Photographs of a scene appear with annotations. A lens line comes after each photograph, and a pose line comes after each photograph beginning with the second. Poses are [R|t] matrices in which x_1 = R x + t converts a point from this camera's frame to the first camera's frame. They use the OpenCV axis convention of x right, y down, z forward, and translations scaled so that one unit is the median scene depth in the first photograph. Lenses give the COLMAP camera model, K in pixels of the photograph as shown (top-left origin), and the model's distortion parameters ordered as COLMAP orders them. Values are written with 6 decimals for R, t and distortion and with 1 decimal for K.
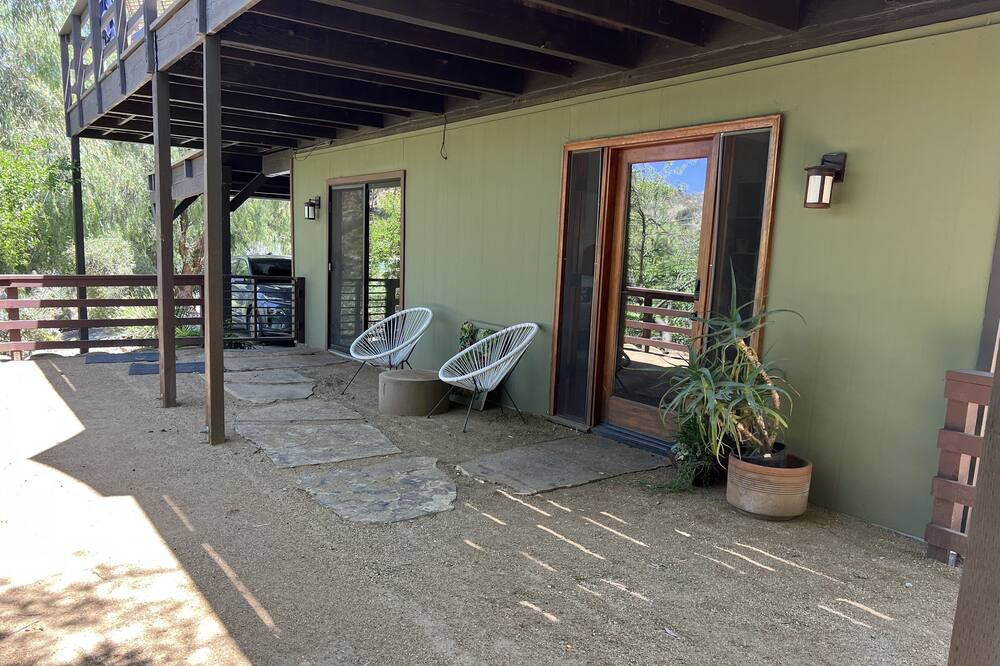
lens RADIAL K [[694.4, 0, 500.0], [0, 694.4, 333.0], [0, 0, 1]] dist [0.006638, 0.001791]
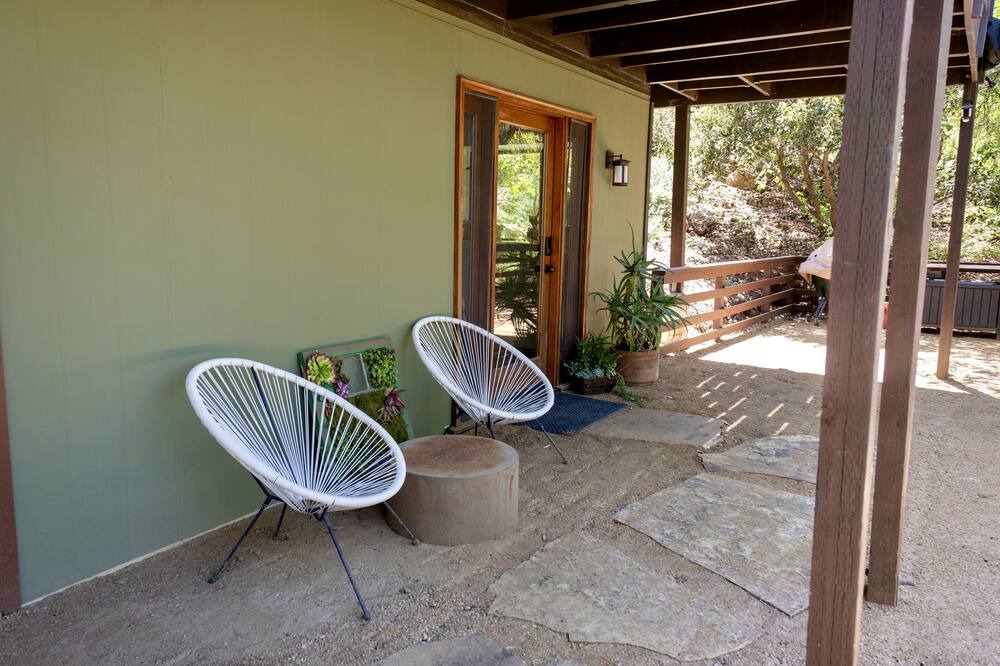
lens RADIAL K [[694.4, 0, 500.0], [0, 694.4, 333.0], [0, 0, 1]] dist [0.006638, 0.001791]
pose [[-0.289888, -0.151603, 0.944977, -0.808247], [0.129774, 0.972029, 0.195753, -0.167626], [-0.948221, 0.179380, -0.262105, 1.430495]]
